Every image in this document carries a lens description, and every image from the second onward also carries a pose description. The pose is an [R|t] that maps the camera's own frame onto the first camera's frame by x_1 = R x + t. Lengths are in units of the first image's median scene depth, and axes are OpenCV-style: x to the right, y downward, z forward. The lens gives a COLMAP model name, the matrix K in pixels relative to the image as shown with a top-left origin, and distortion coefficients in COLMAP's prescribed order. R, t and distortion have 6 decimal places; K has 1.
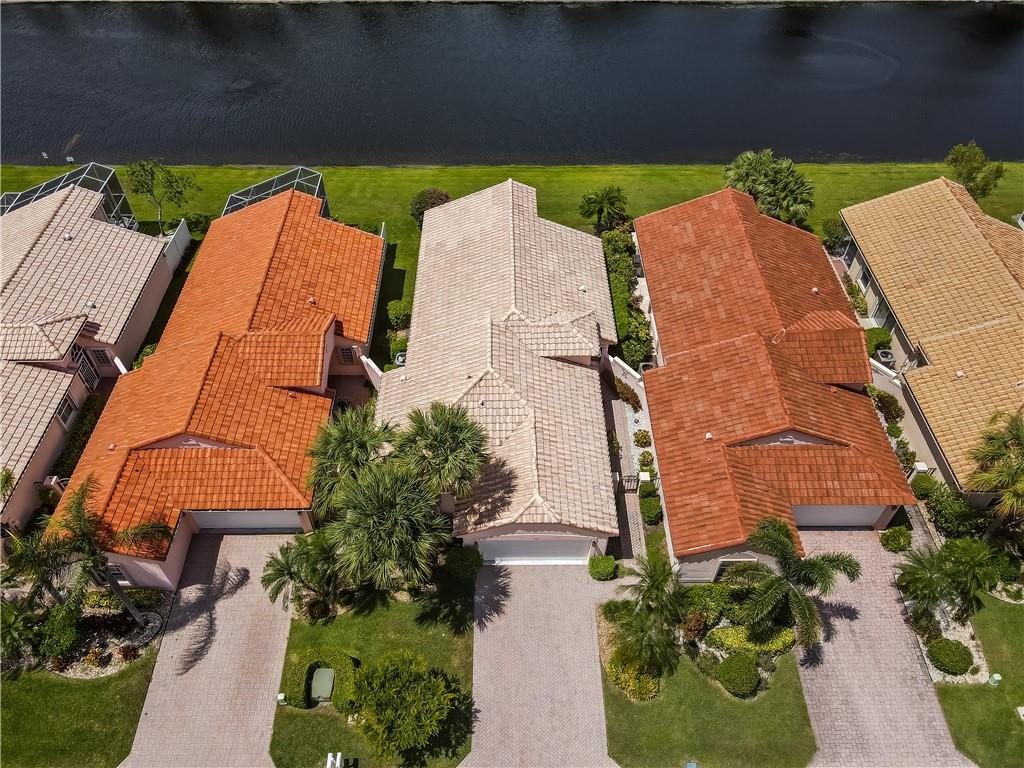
lens RADIAL K [[721.9, 0, 509.9], [0, 721.9, 323.9], [0, 0, 1]] dist [0.006114, 0.003036]
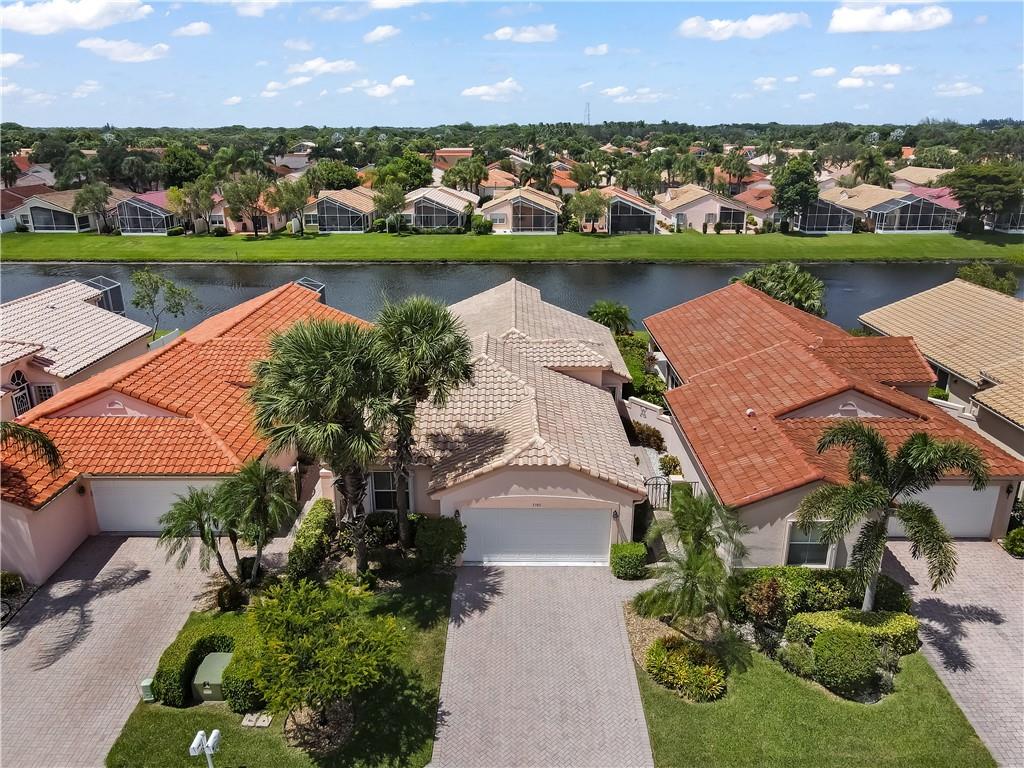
lens RADIAL K [[708.9, 0, 512.0], [0, 708.9, 384.0], [0, 0, 1]] dist [0.007987, 0.001603]
pose [[0.999818, 0.000788, -0.019087, 0.024118], [-0.009328, 0.892083, -0.451775, 0.522737], [0.016671, 0.451871, 0.891928, 0.287613]]
